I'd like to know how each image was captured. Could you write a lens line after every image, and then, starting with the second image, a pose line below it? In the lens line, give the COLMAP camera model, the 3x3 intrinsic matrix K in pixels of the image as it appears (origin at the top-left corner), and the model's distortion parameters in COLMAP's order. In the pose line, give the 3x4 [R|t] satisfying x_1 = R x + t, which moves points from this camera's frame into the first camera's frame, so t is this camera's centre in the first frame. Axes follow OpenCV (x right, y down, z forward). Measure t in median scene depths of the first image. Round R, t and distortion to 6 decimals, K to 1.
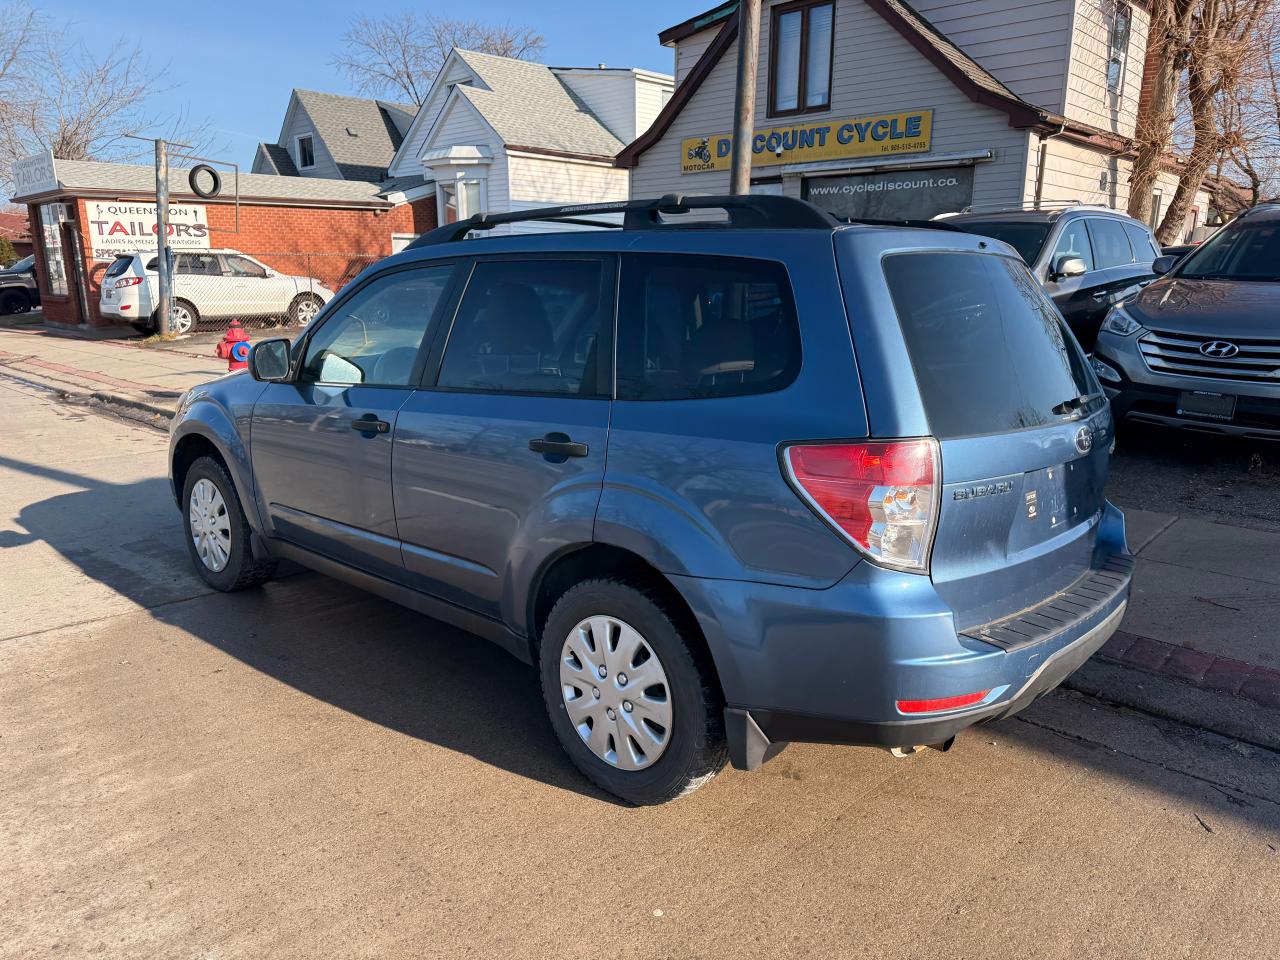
lens RADIAL K [[899.8, 0, 639.1], [0, 899.8, 489.9], [0, 0, 1]] dist [0.006850, -0.007483]
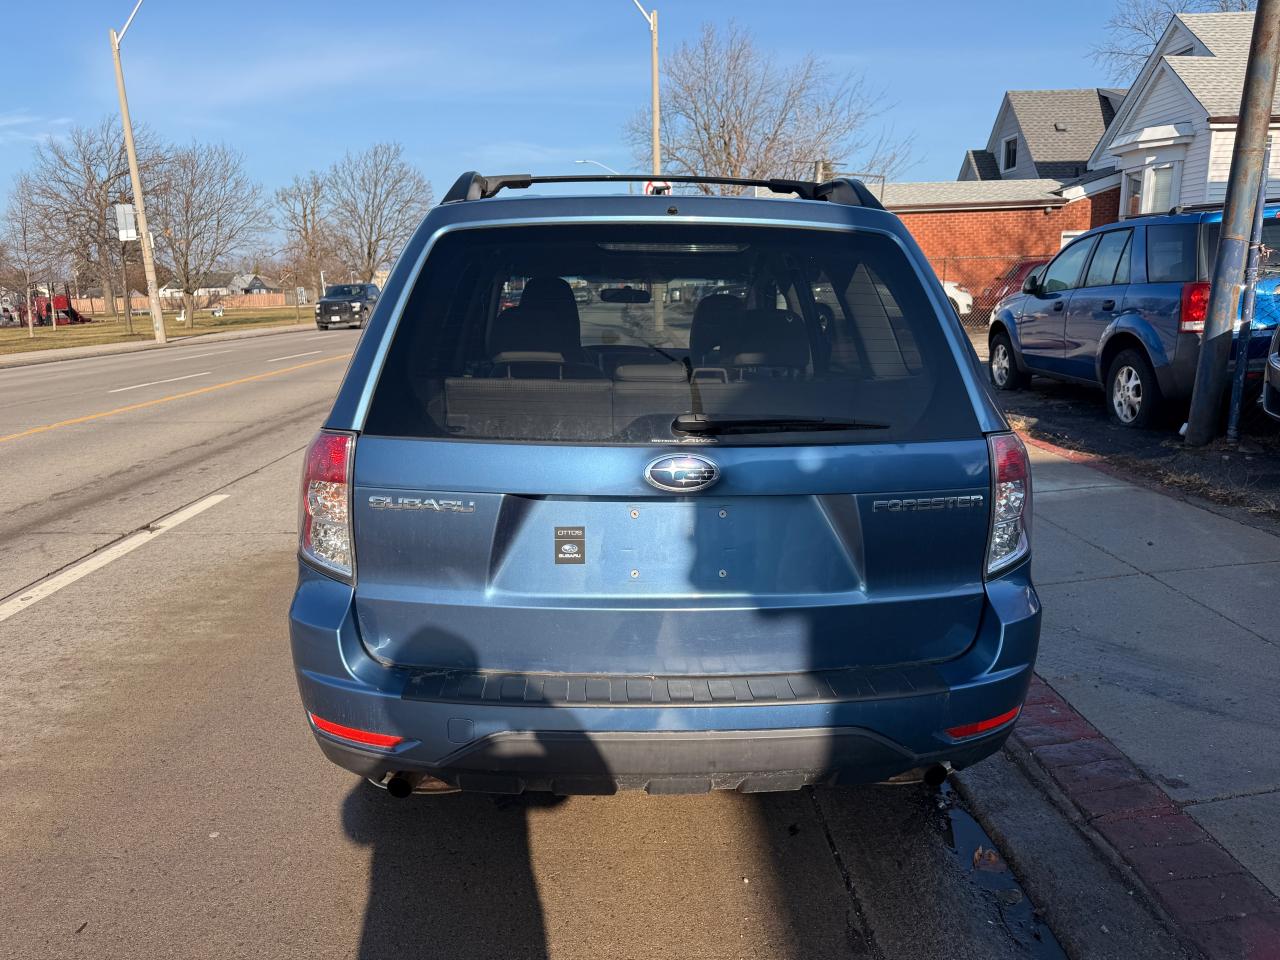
lens RADIAL K [[893.8, 0, 640.7], [0, 893.8, 485.7], [0, 0, 1]] dist [0.023209, -0.026278]
pose [[0.706866, 0.135601, -0.694228, 0.155998], [-0.142210, 0.988657, 0.048313, -0.012254], [0.692904, 0.064575, 0.718132, 0.076018]]
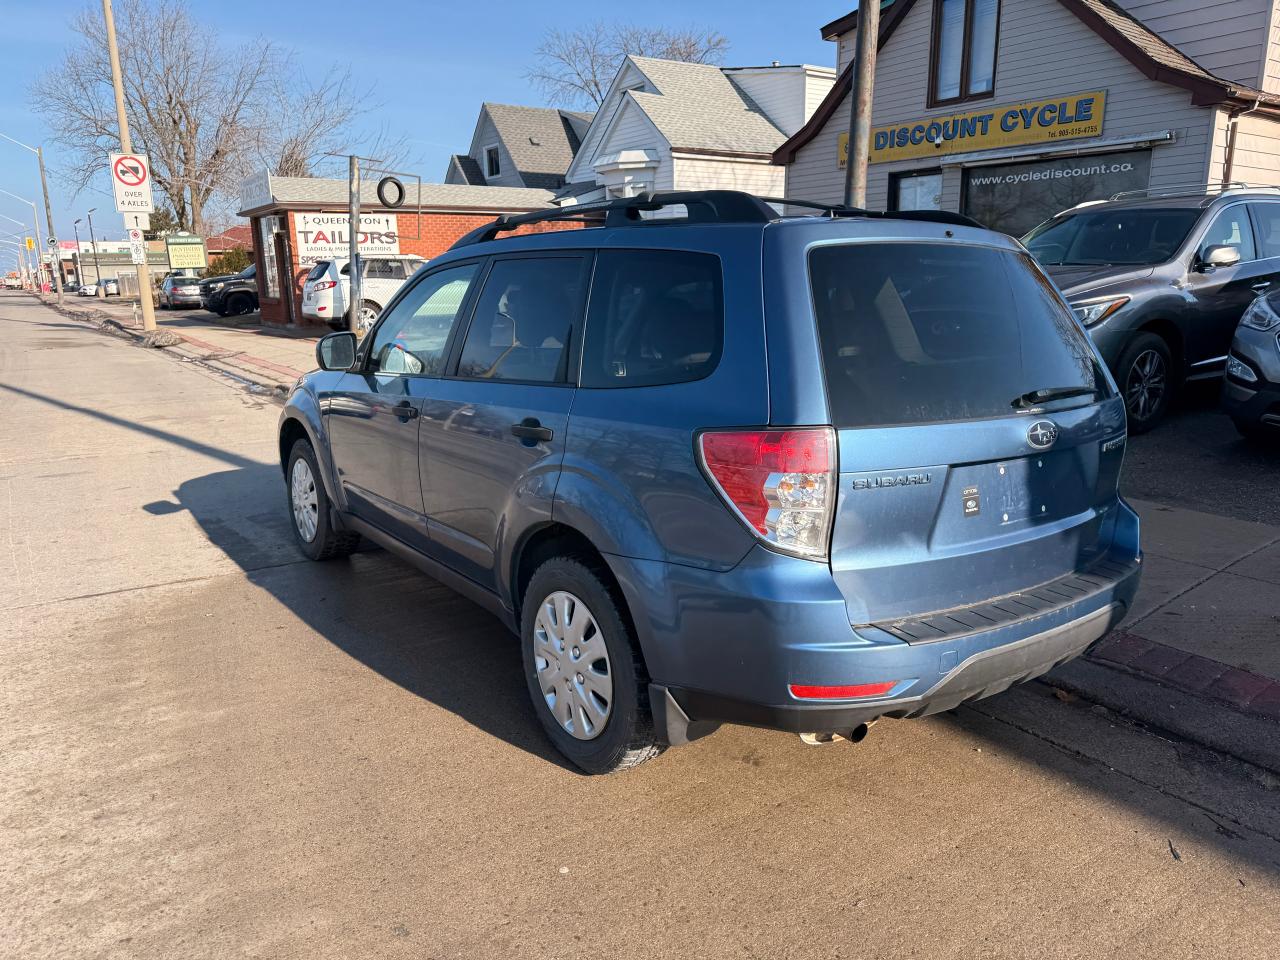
lens RADIAL K [[893.8, 0, 640.7], [0, 893.8, 485.7], [0, 0, 1]] dist [0.023209, -0.026278]
pose [[0.980177, 0.032263, -0.195478, 0.042218], [-0.032830, 0.999461, 0.000342, 0.001997], [0.195383, 0.006083, 0.980708, -0.002930]]
